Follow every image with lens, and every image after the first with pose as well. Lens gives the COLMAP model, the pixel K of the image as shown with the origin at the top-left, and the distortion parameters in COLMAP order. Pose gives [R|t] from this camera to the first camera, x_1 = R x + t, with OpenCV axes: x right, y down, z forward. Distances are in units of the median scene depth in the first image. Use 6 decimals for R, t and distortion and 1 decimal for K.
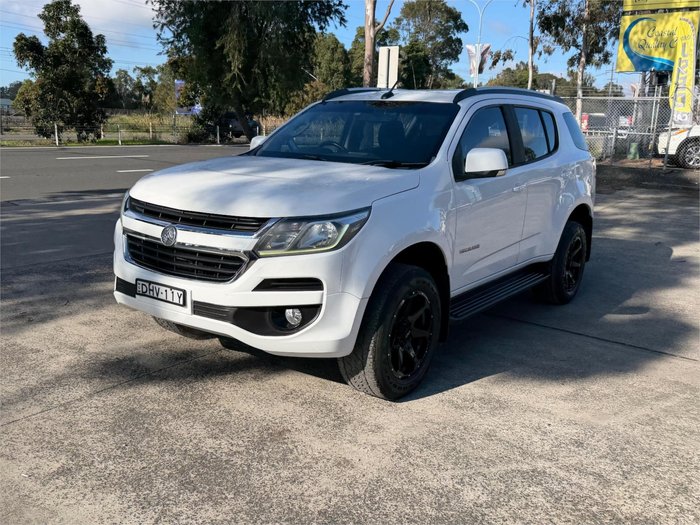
lens RADIAL K [[647.3, 0, 345.8], [0, 647.3, 260.8], [0, 0, 1]] dist [0.123623, -0.228448]
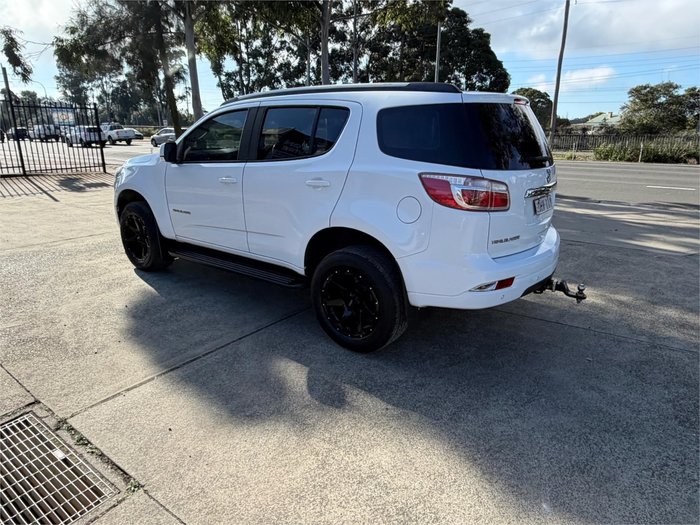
lens RADIAL K [[455.6, 0, 350.0], [0, 455.6, 262.5], [0, 0, 1]] dist [0.000568, 0.003749]
pose [[-0.019272, 0.247543, -0.968685, 1.443683], [-0.217882, 0.944540, 0.245707, -0.293648], [0.975785, 0.215795, 0.035732, 1.617999]]
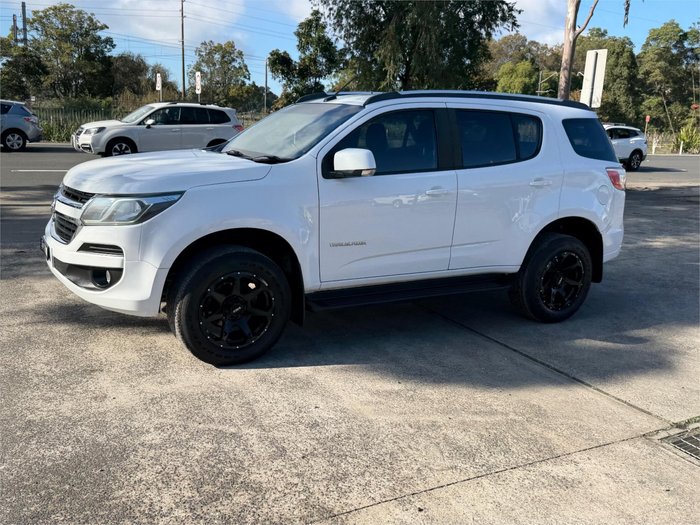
lens RADIAL K [[647.3, 0, 345.8], [0, 647.3, 260.8], [0, 0, 1]] dist [0.123623, -0.228448]
pose [[0.913155, 0.098160, -0.395617, 0.720494], [-0.103074, 0.994634, 0.008875, -0.000381], [0.394366, 0.032673, 0.918373, 0.043286]]
